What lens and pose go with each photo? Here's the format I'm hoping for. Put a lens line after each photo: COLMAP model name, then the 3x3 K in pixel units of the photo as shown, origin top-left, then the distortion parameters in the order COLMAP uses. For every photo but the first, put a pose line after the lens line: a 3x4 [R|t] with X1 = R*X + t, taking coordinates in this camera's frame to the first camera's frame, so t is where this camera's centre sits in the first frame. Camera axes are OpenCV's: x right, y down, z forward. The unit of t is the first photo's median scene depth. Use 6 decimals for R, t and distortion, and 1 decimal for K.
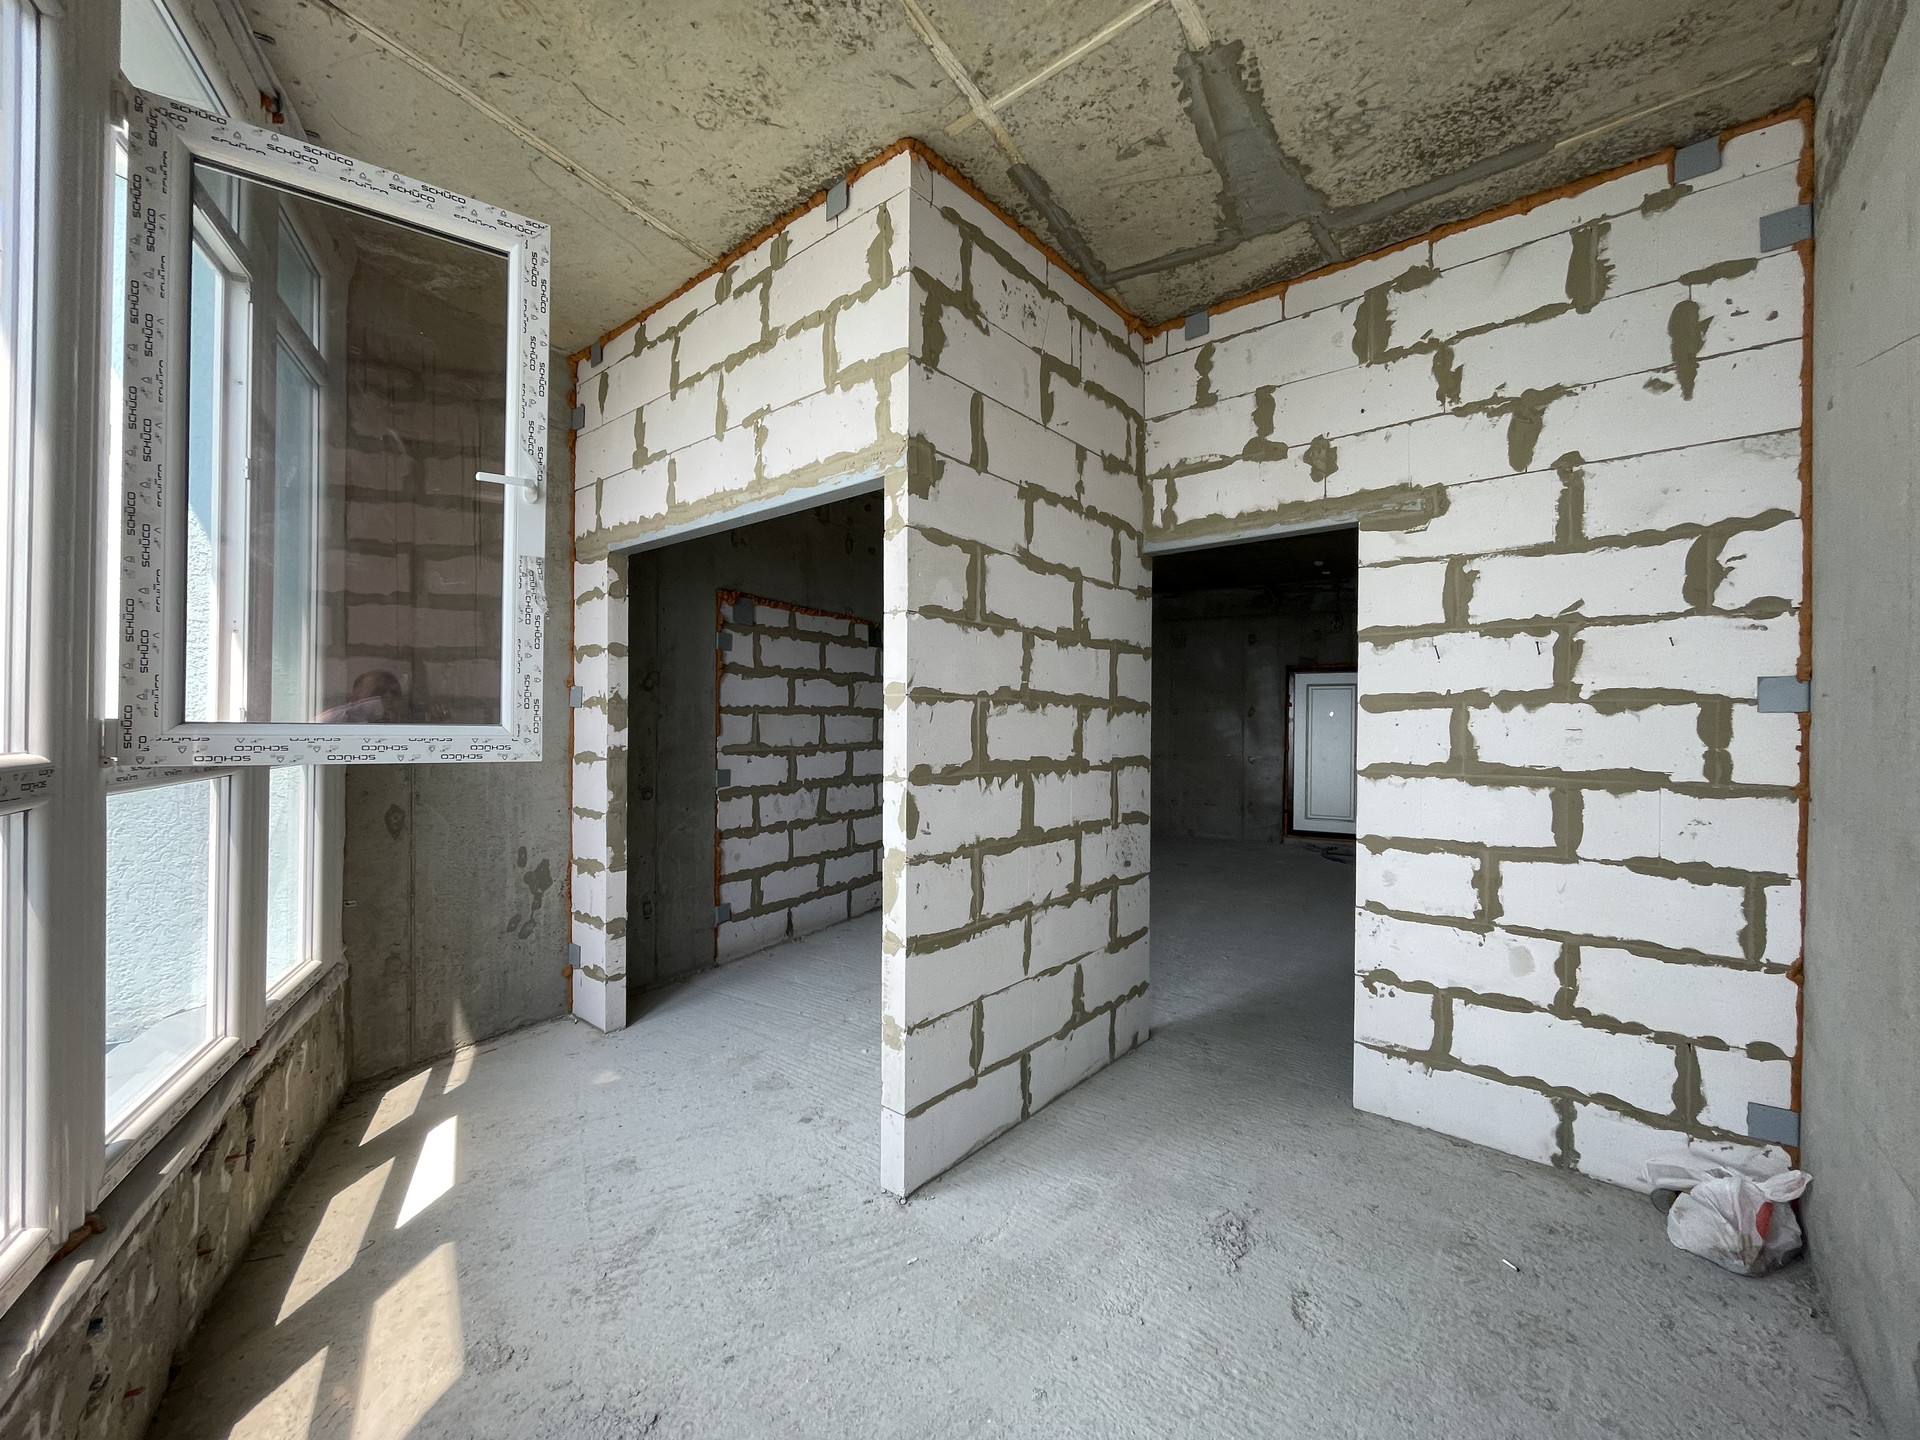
lens RADIAL K [[756.6, 0, 976.2], [0, 756.6, 722.9], [0, 0, 1]] dist [-0.000778, -0.000291]
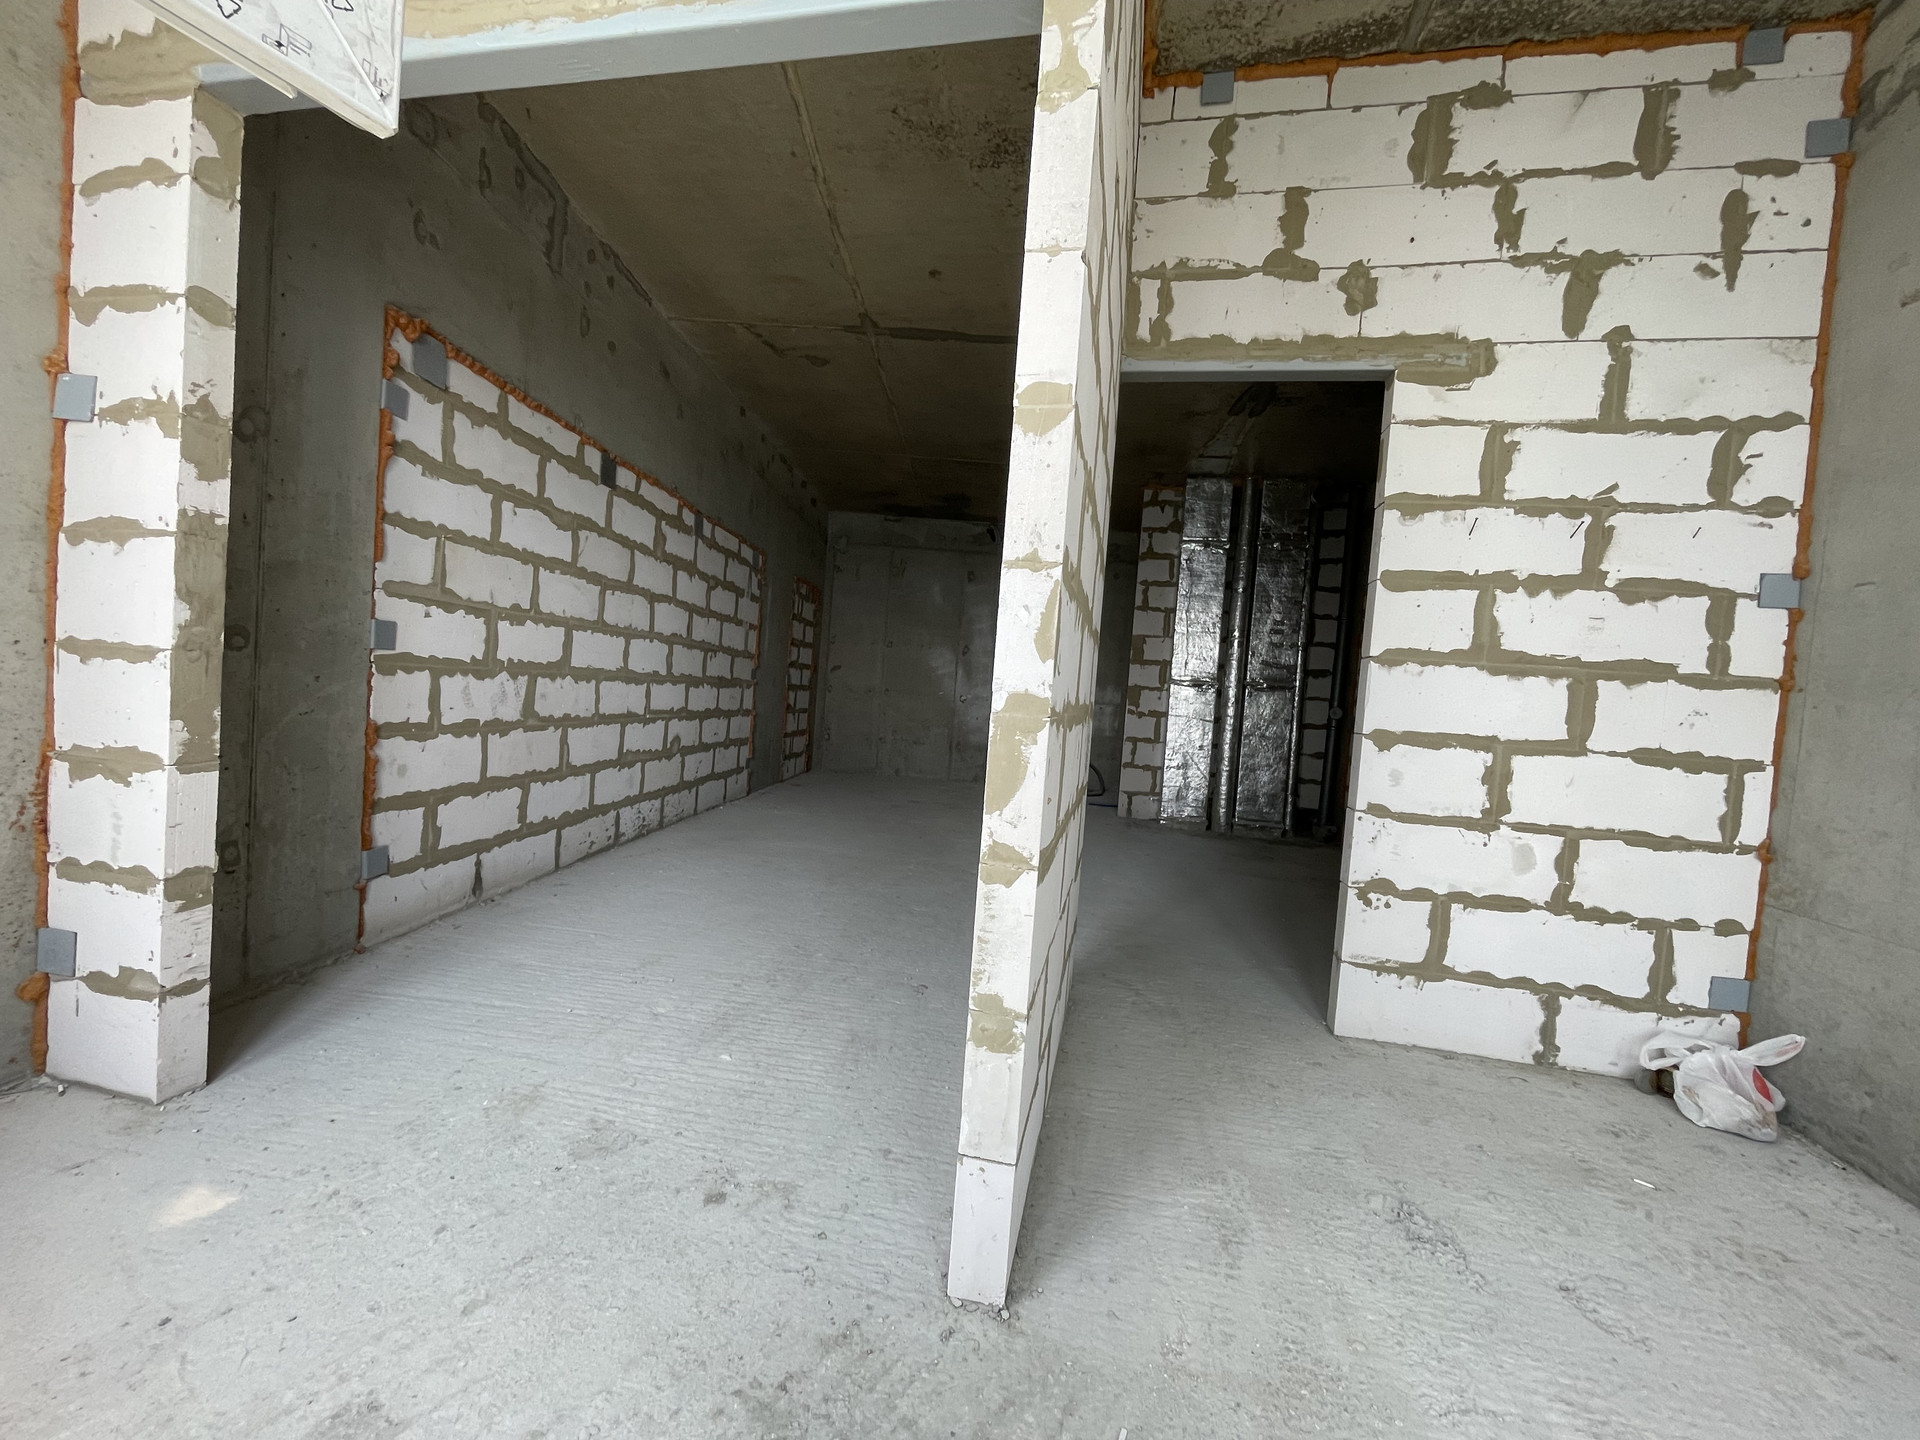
lens RADIAL K [[756.6, 0, 948.9], [0, 756.6, 720.5], [0, 0, 1]] dist [-0.000778, -0.000291]
pose [[0.890528, 0.043654, 0.452830, -0.340526], [-0.068160, 0.996953, 0.037934, 0.143322], [-0.449794, -0.064646, 0.890790, 0.454220]]
